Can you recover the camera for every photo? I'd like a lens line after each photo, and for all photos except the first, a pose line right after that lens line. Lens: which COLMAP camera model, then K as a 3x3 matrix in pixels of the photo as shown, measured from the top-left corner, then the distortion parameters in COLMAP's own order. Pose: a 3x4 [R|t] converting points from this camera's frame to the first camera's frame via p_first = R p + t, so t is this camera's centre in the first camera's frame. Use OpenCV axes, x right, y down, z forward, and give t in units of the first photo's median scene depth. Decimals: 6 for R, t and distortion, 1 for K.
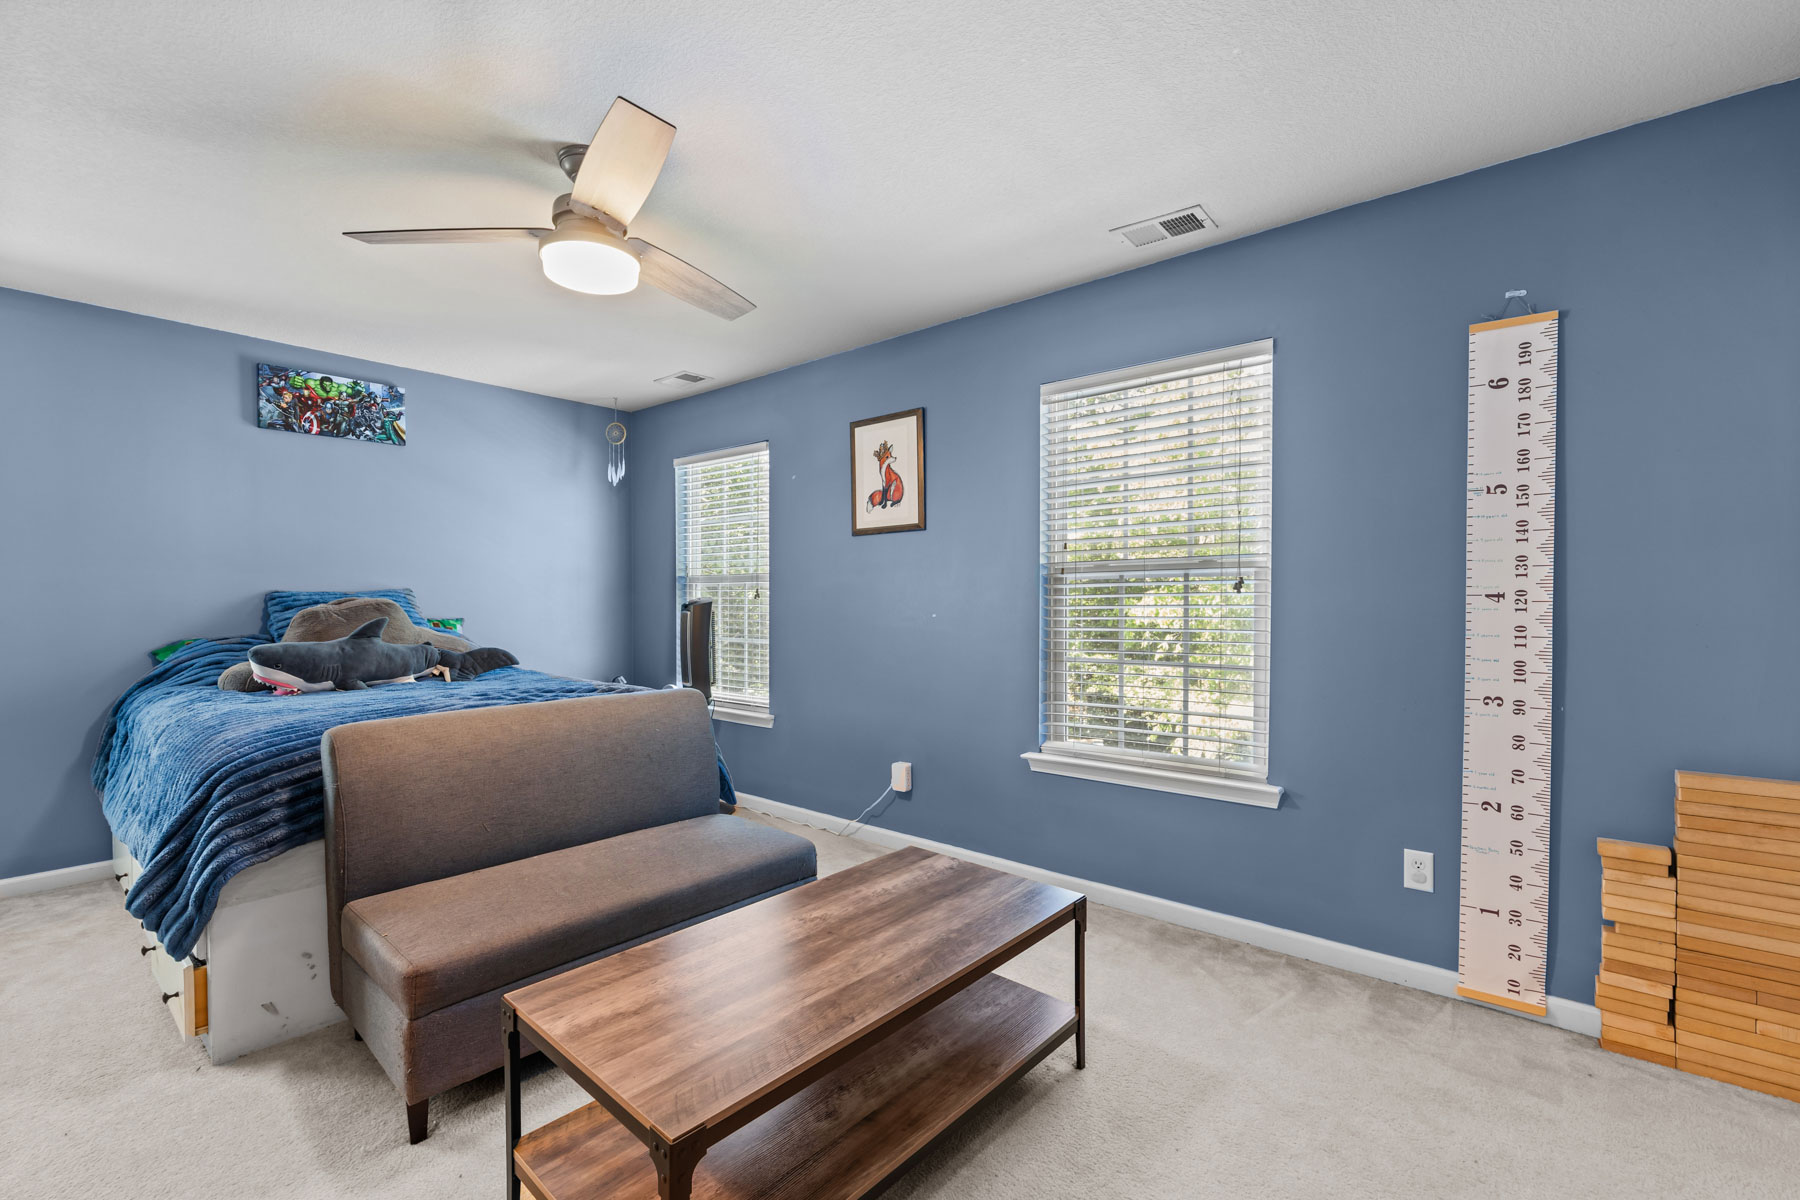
lens RADIAL K [[797.3, 0, 899.7], [0, 797.3, 595.5], [0, 0, 1]] dist [0.002301, 0.000414]
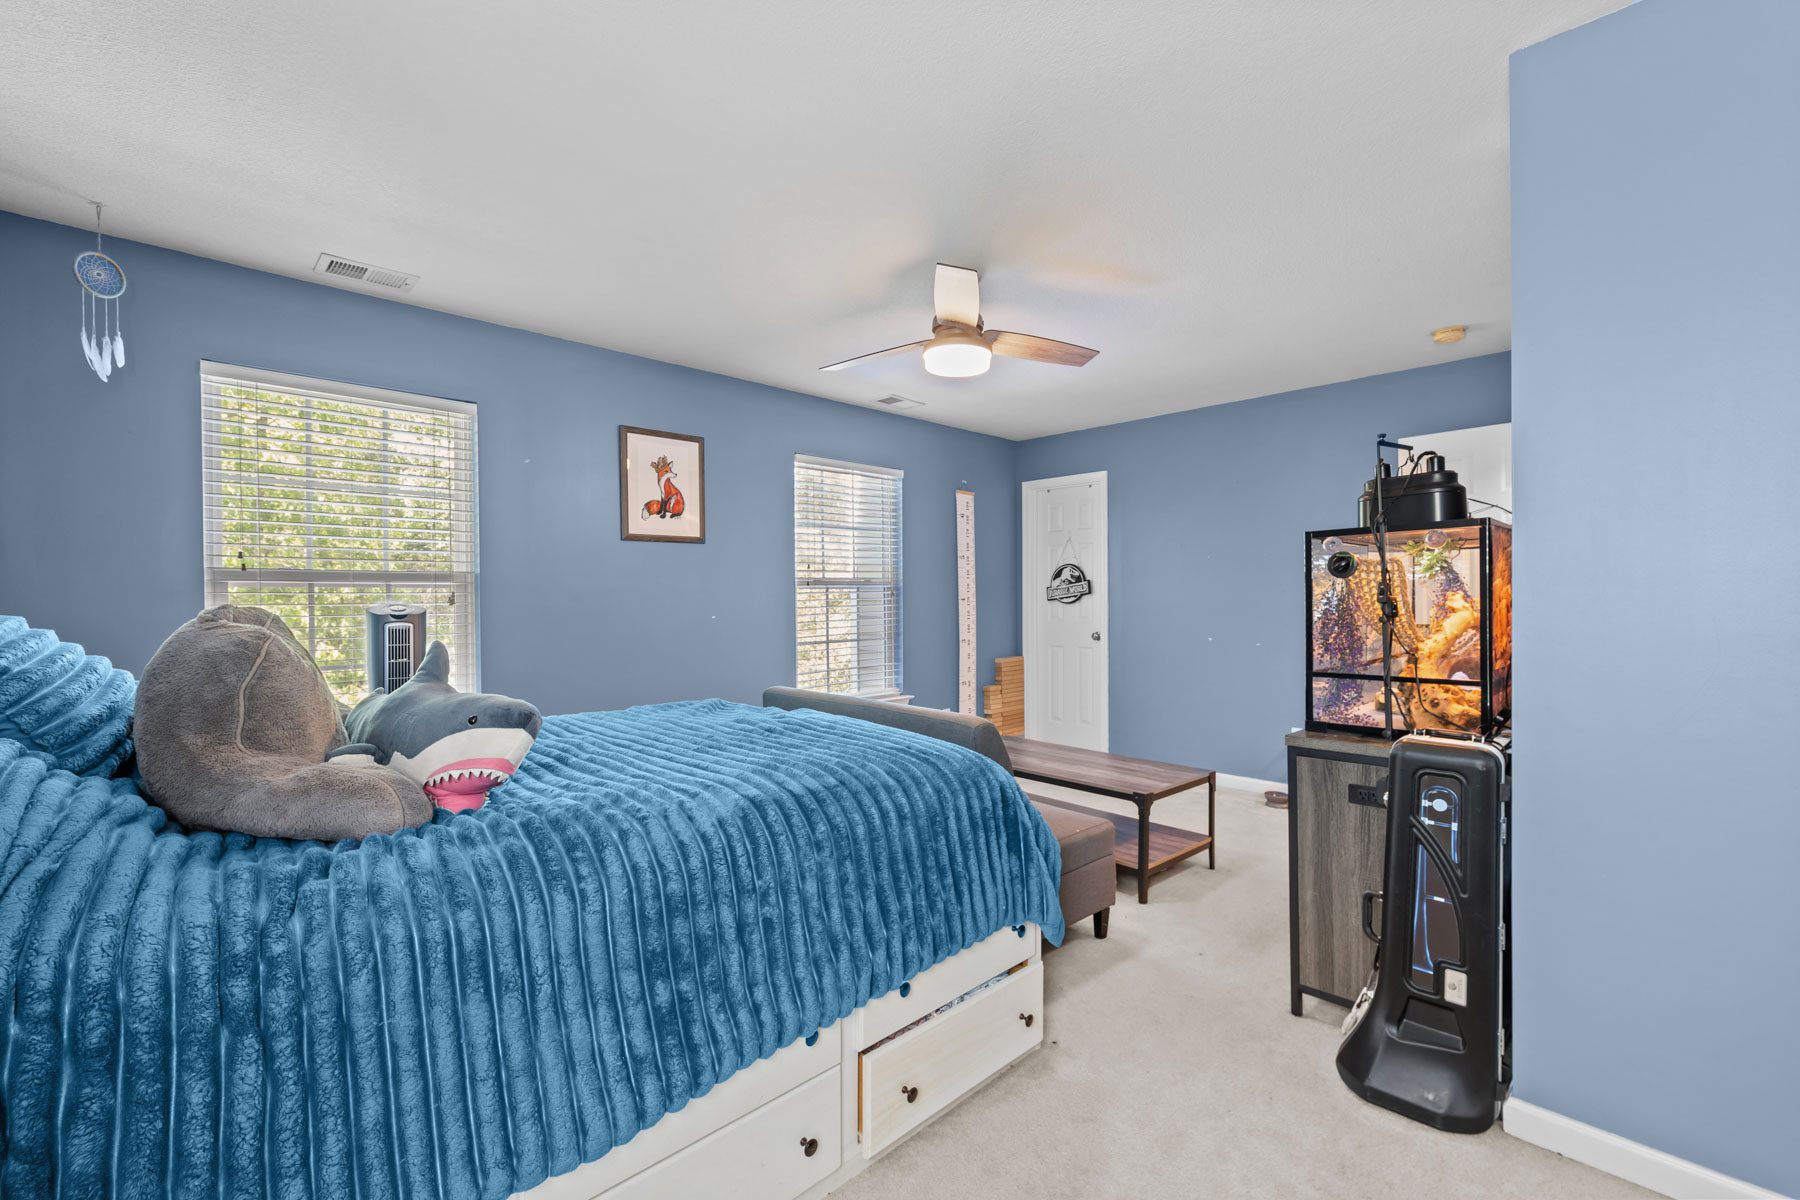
lens RADIAL K [[797.3, 0, 899.7], [0, 797.3, 595.5], [0, 0, 1]] dist [0.002301, 0.000414]
pose [[0.069366, 0.012268, 0.997516, -1.064838], [0.009913, 0.999867, -0.012986, 0.010884], [-0.997542, 0.010789, 0.069235, 0.613662]]
